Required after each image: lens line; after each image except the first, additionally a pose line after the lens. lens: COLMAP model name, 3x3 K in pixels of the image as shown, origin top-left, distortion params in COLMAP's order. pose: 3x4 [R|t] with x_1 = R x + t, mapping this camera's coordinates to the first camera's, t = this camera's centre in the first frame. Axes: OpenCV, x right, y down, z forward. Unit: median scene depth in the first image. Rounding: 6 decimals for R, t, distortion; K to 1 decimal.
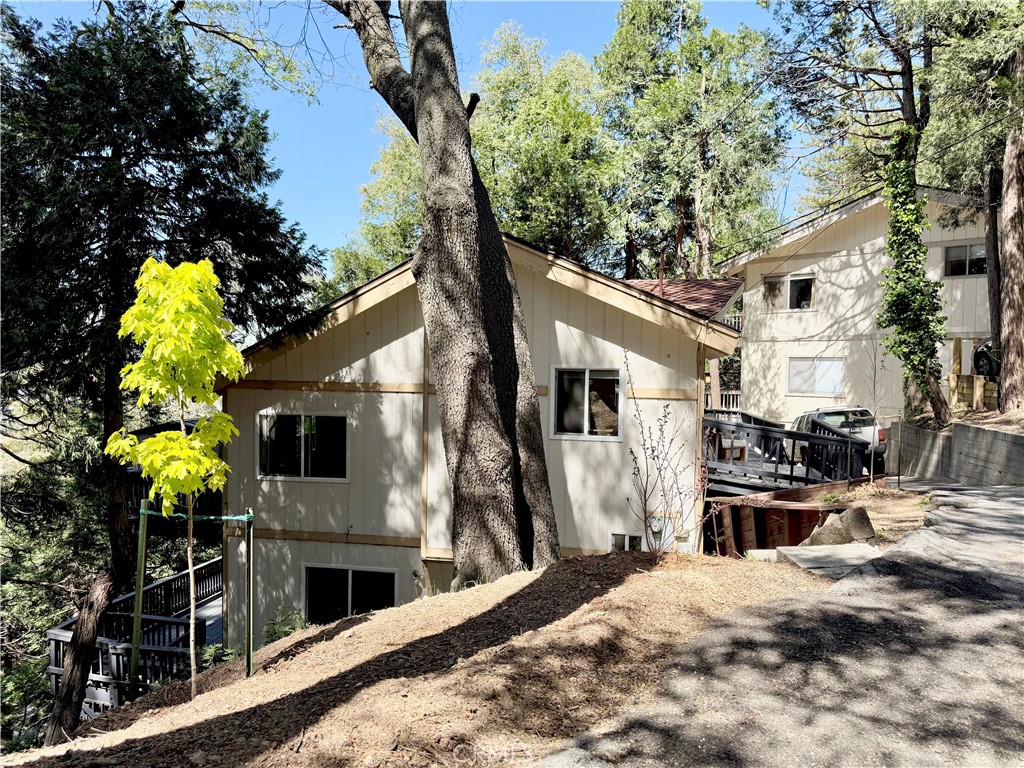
lens RADIAL K [[716.0, 0, 512.0], [0, 716.0, 384.0], [0, 0, 1]] dist [0.051879, -0.060990]
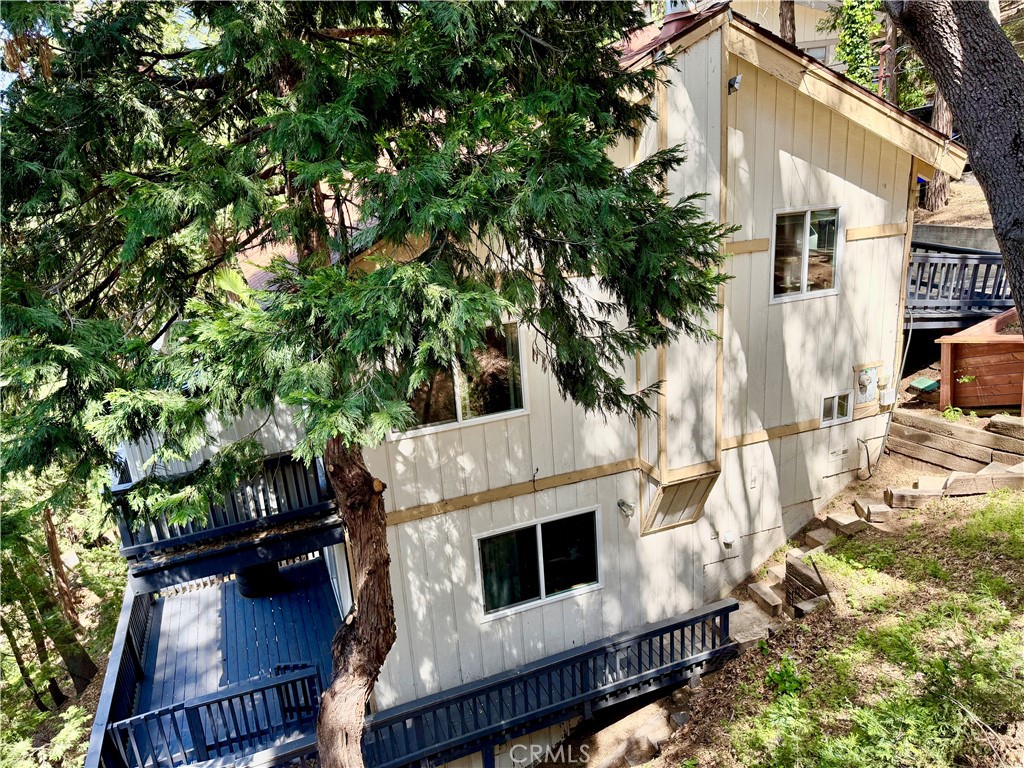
lens RADIAL K [[716.0, 0, 512.0], [0, 716.0, 384.0], [0, 0, 1]] dist [0.051879, -0.060990]
pose [[0.830189, -0.224224, 0.510402, -0.631938], [0.088454, 0.956930, 0.276514, -0.087878], [-0.550420, -0.184412, 0.814266, 0.478075]]
